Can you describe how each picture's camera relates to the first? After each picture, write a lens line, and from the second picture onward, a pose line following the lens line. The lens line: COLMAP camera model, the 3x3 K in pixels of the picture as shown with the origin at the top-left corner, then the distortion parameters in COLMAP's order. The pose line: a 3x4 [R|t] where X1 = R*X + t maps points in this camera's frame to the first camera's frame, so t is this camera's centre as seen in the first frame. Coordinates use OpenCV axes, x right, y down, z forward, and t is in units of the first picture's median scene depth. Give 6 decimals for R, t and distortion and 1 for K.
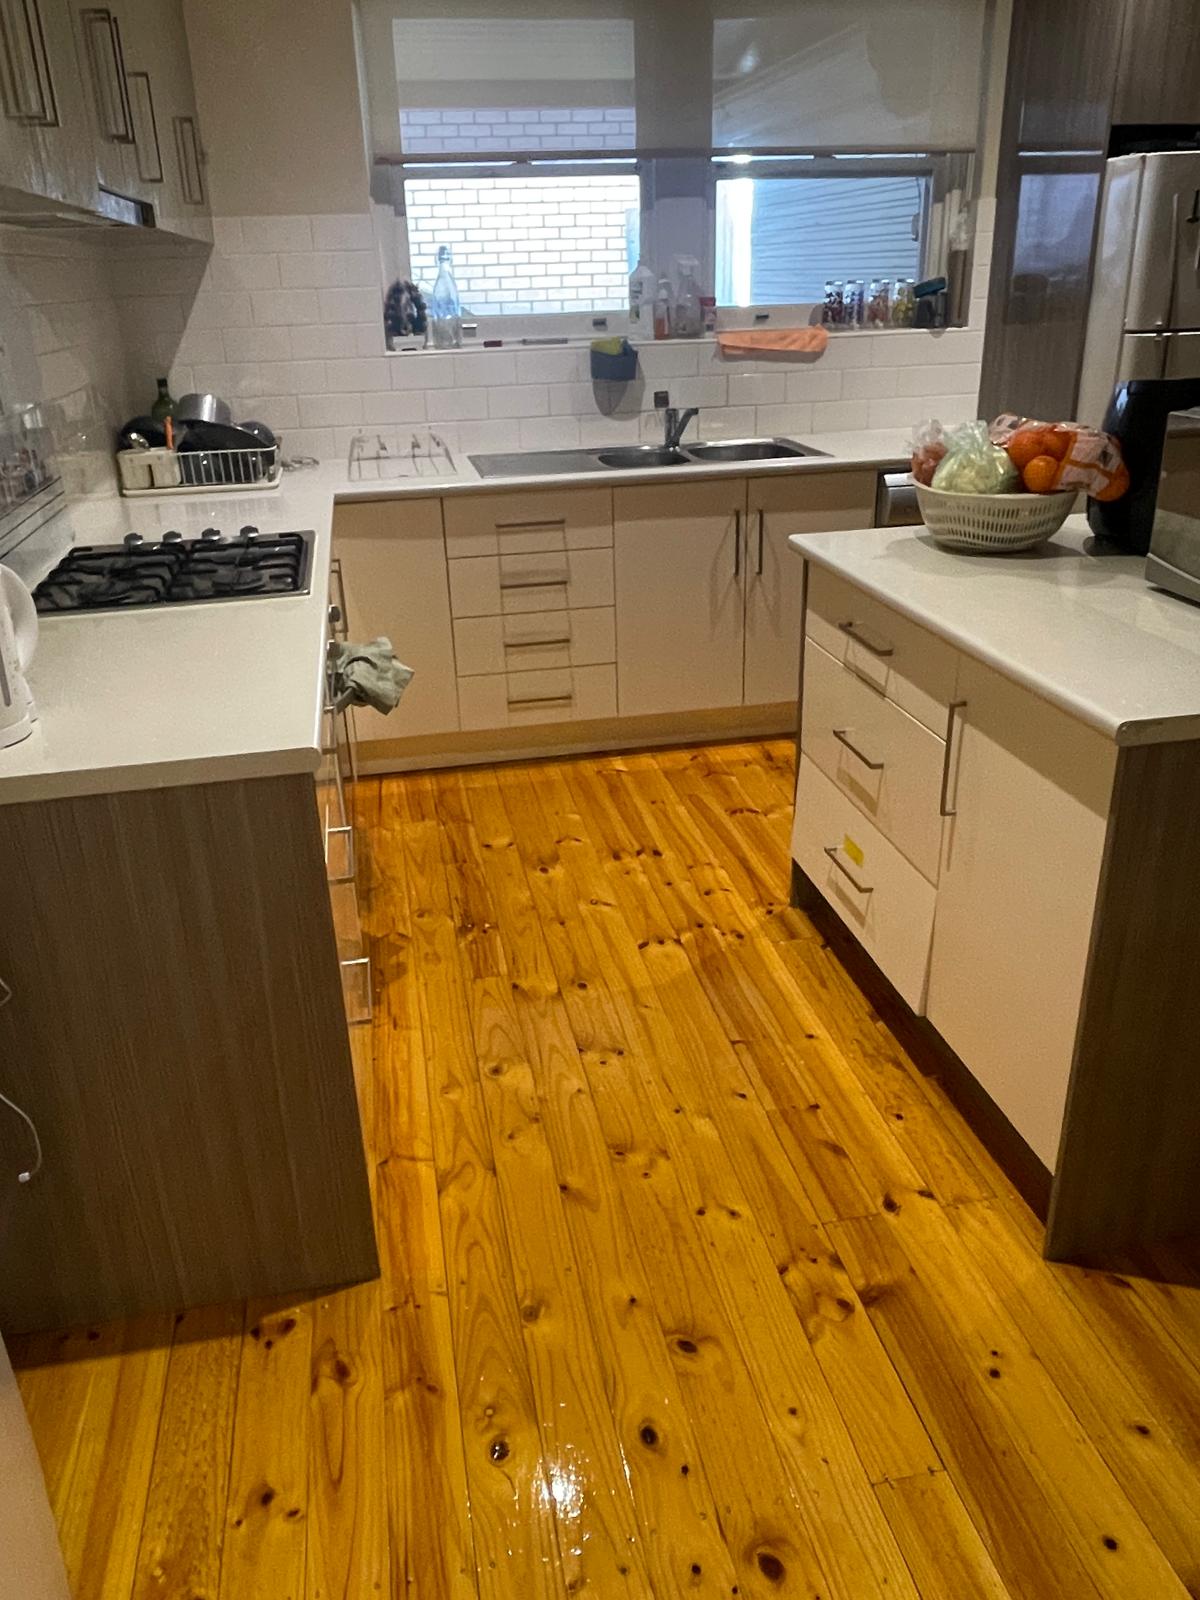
lens RADIAL K [[1227.1, 0, 596.3], [0, 1227.1, 787.7], [0, 0, 1]] dist [0.042355, -0.057723]
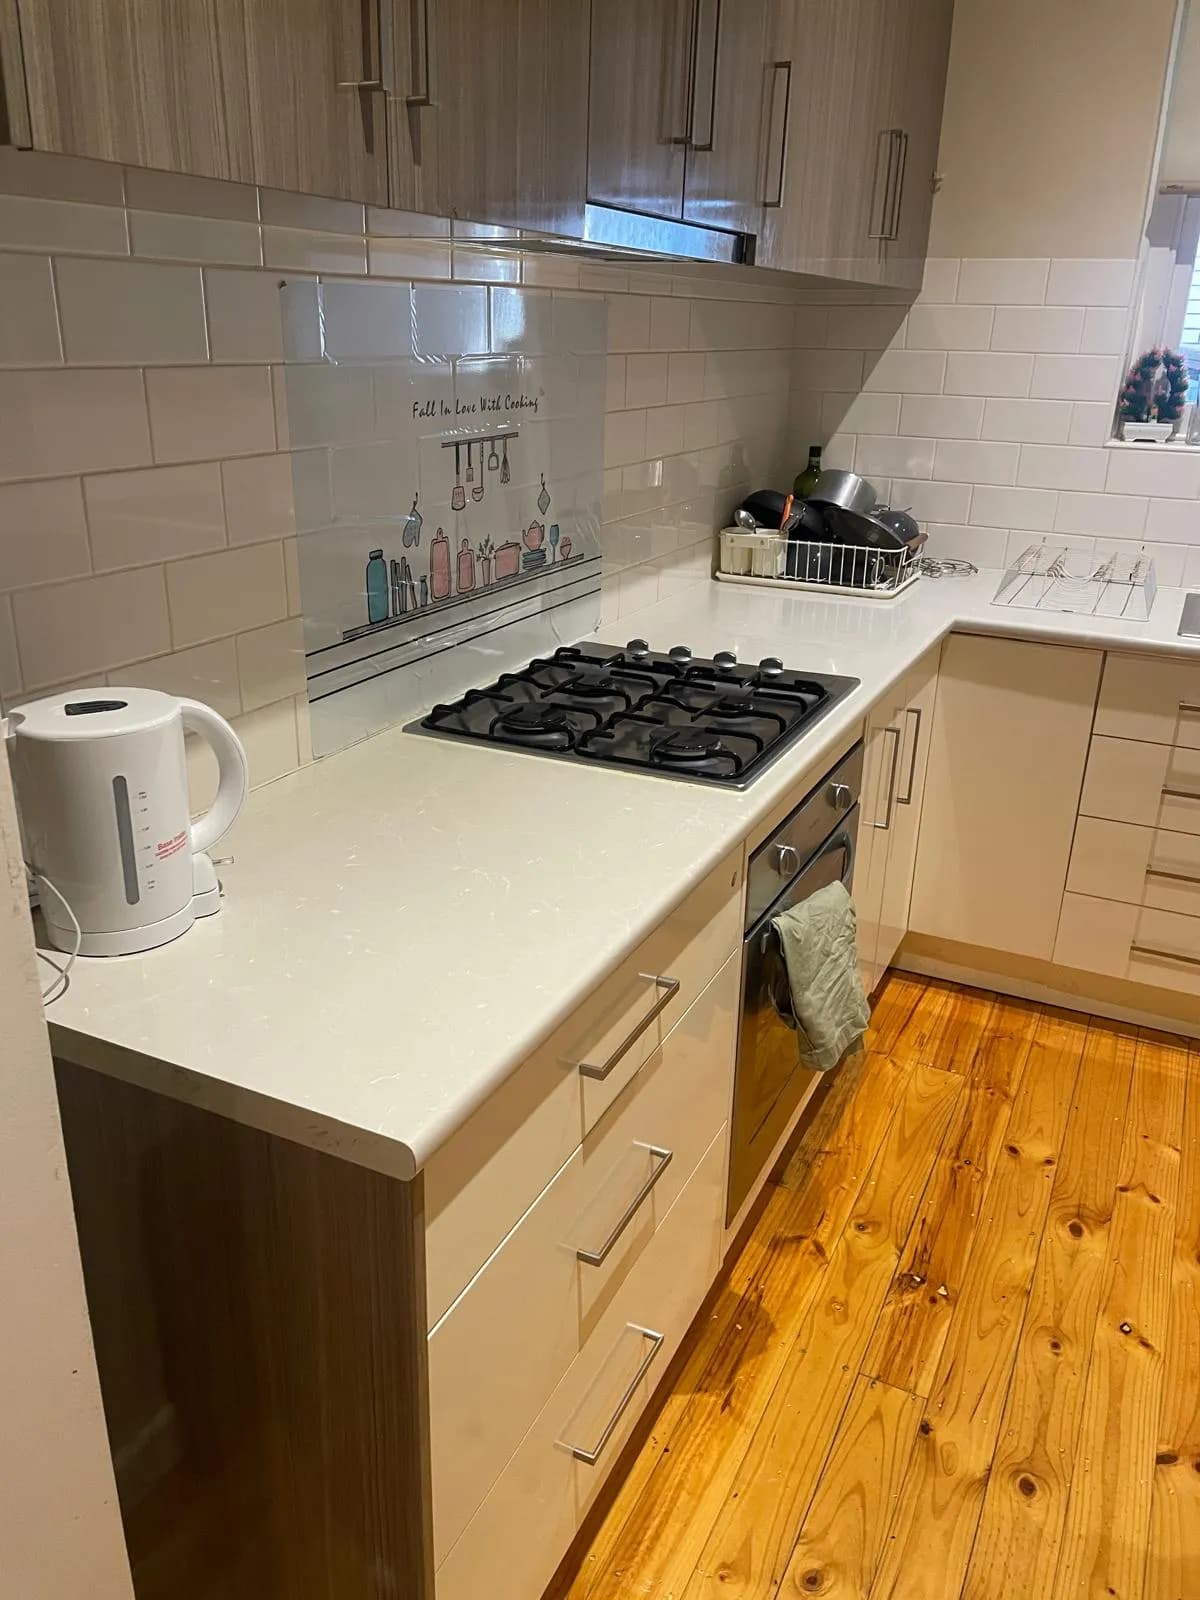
lens RADIAL K [[1227.1, 0, 582.8], [0, 1227.1, 785.5], [0, 0, 1]] dist [0.042355, -0.057723]
pose [[0.790548, 0.261450, -0.553784, 0.050191], [-0.280459, 0.958449, 0.052131, -0.115275], [0.544404, 0.114102, 0.831027, 0.255709]]
